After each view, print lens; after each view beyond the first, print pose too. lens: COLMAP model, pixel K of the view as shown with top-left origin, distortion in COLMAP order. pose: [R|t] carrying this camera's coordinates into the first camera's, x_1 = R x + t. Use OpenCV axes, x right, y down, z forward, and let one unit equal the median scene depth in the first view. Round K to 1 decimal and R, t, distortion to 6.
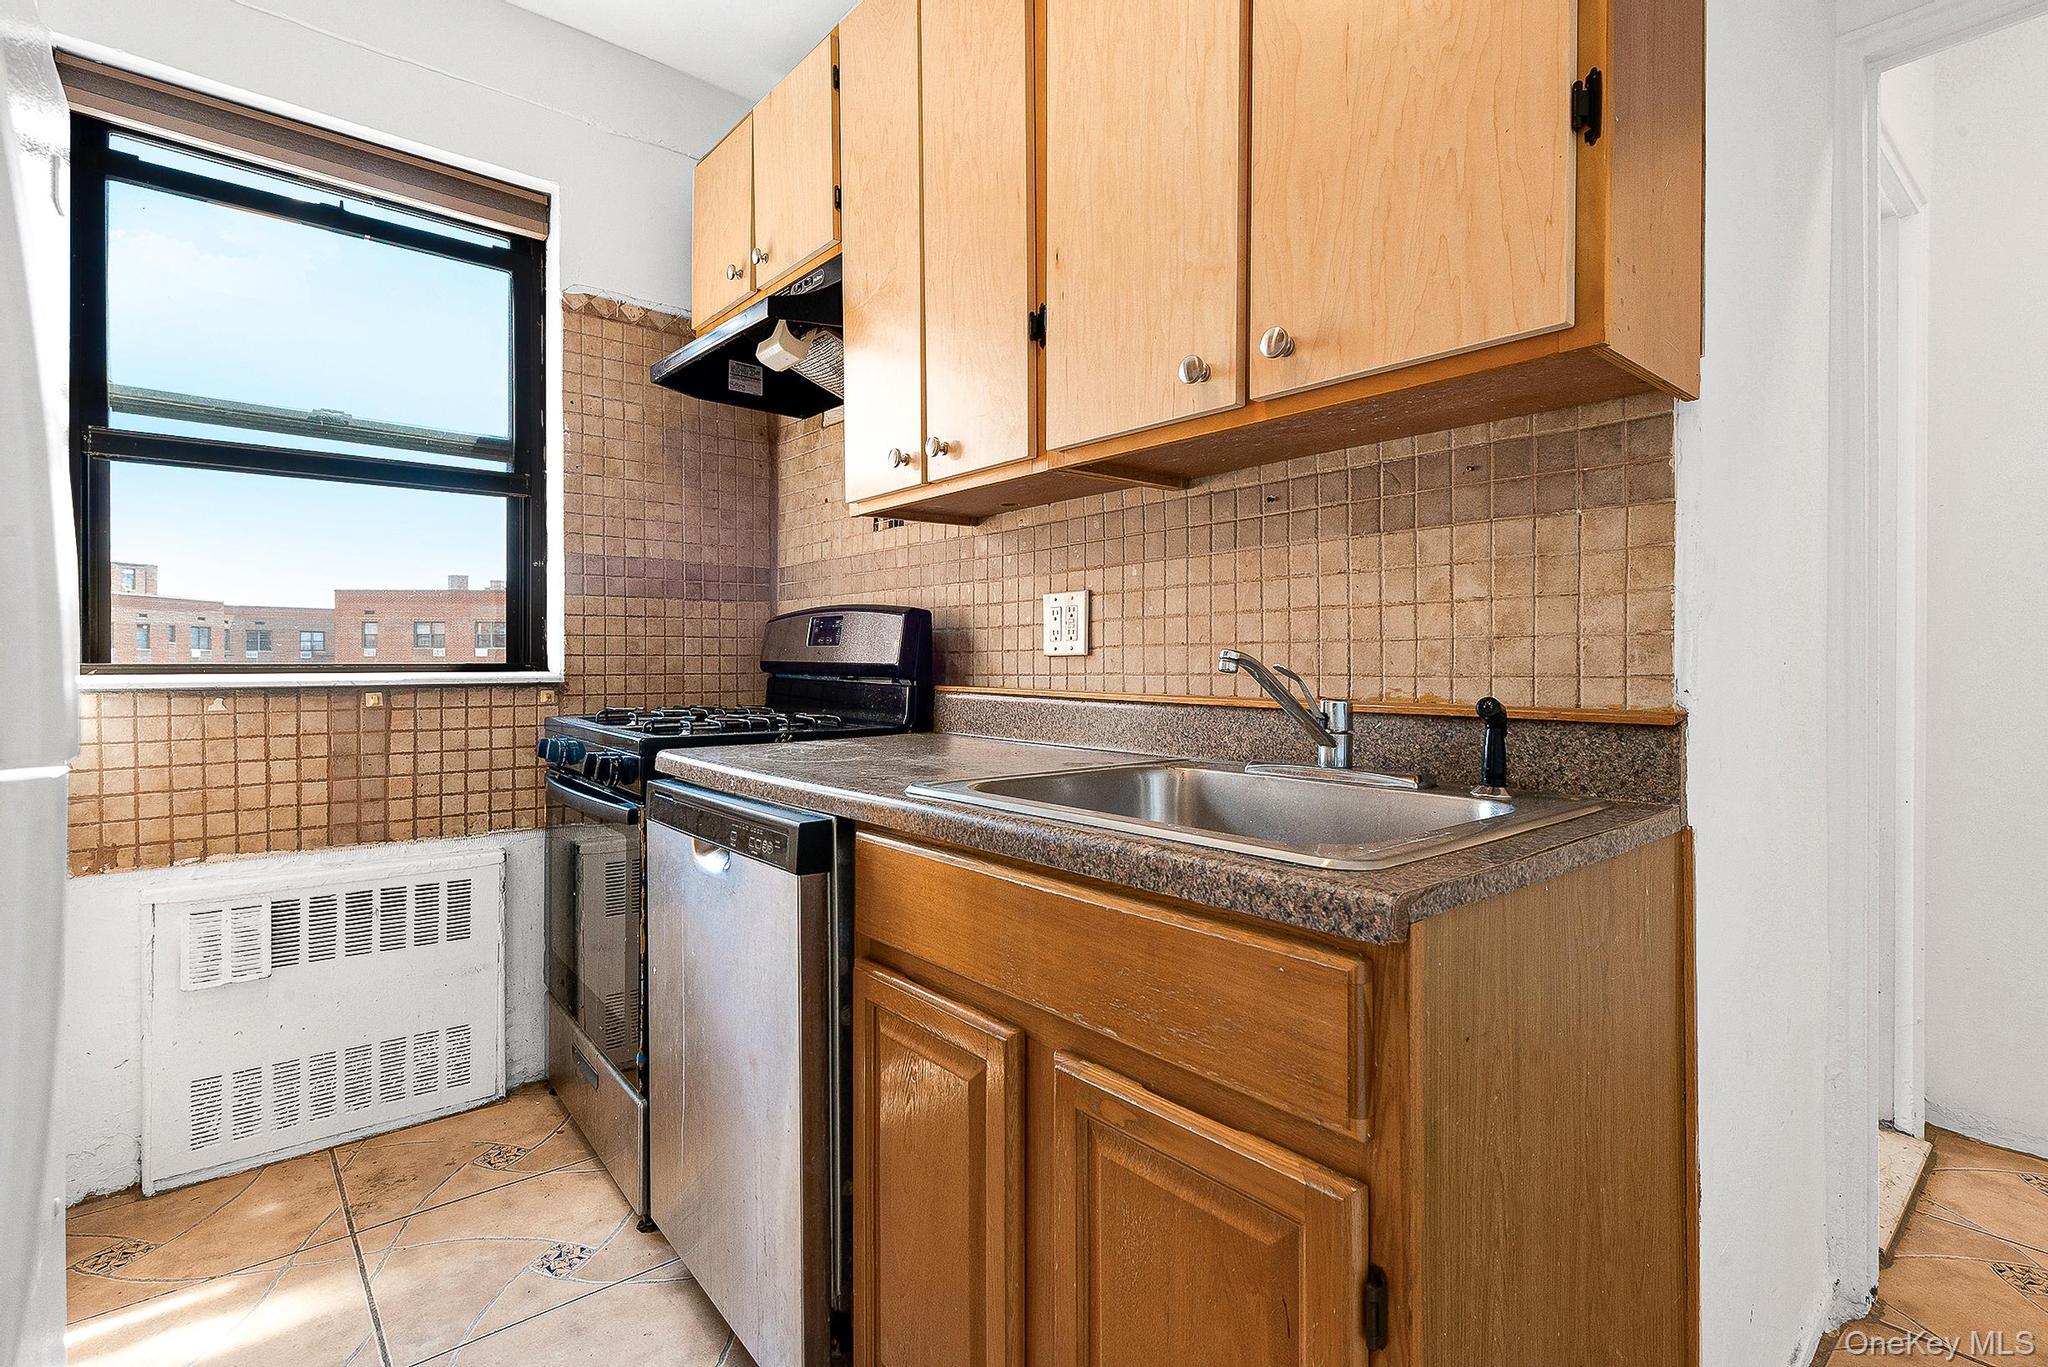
lens RADIAL K [[962.1, 0, 1019.8], [0, 962.1, 667.9], [0, 0, 1]] dist [0.002937, -0.000704]
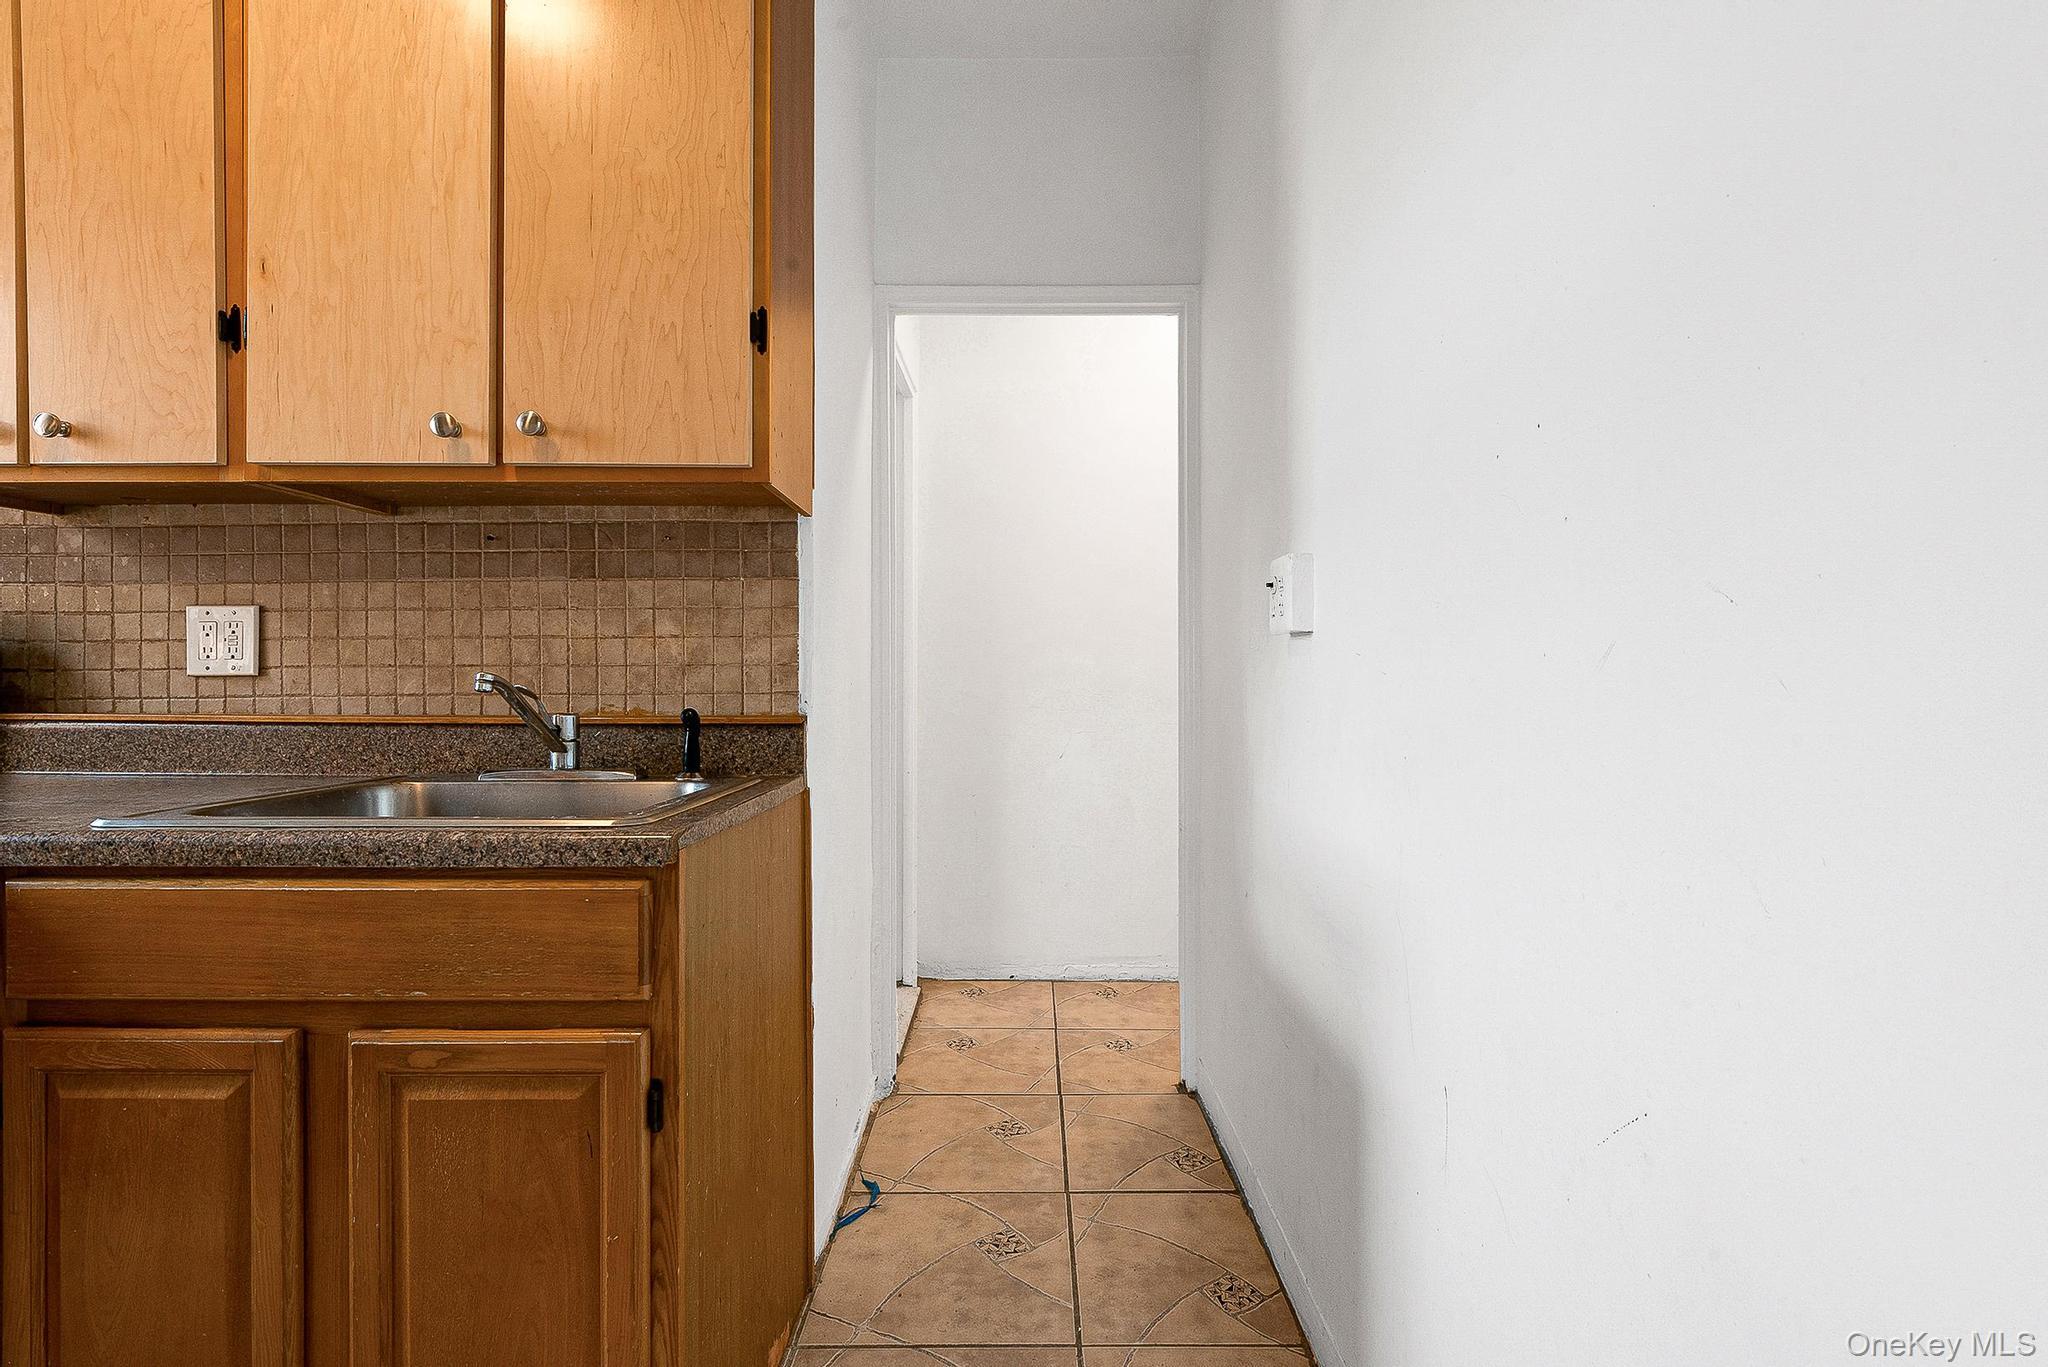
lens RADIAL K [[962.1, 0, 1019.8], [0, 962.1, 667.9], [0, 0, 1]] dist [0.002937, -0.000704]
pose [[0.651869, 0.011735, 0.758241, -0.238251], [0.004015, 0.999813, -0.018925, -0.000094], [-0.758321, 0.015381, 0.651700, -0.252395]]
